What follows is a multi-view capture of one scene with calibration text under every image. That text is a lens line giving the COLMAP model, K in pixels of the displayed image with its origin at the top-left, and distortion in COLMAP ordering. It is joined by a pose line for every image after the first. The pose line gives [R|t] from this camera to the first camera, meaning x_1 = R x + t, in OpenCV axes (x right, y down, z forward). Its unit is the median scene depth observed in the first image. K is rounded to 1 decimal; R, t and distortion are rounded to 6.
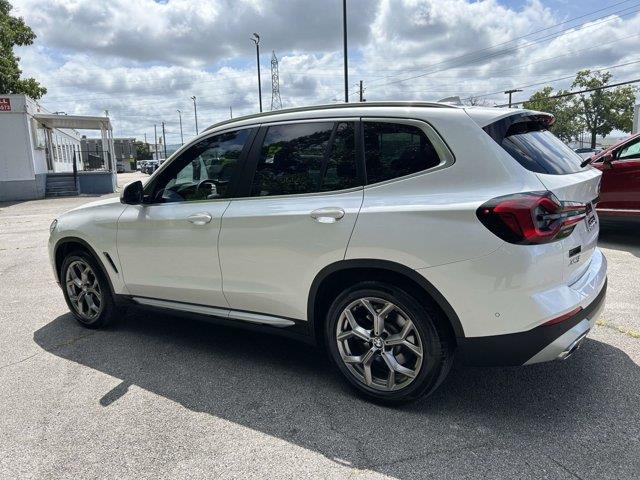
lens RADIAL K [[490.6, 0, 322.2], [0, 490.6, 245.7], [0, 0, 1]] dist [0.039541, -0.046805]
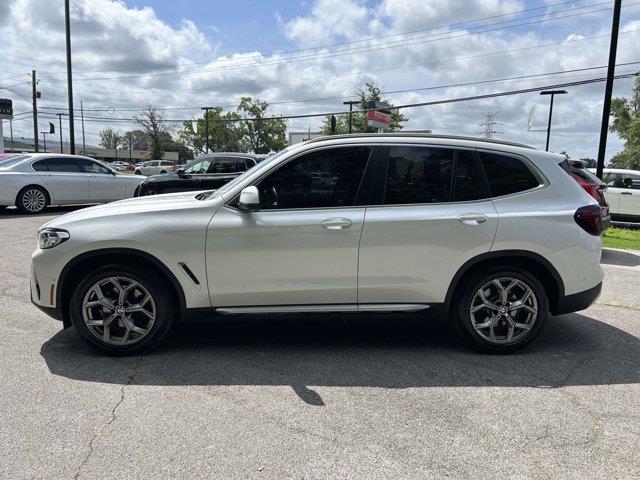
lens RADIAL K [[490.6, 0, 326.7], [0, 490.6, 238.5], [0, 0, 1]] dist [0.039541, -0.046805]
pose [[0.790969, -0.025471, 0.611325, -0.926253], [0.045934, 0.998786, -0.017816, -0.003168], [-0.610129, 0.042173, 0.791179, 0.149740]]
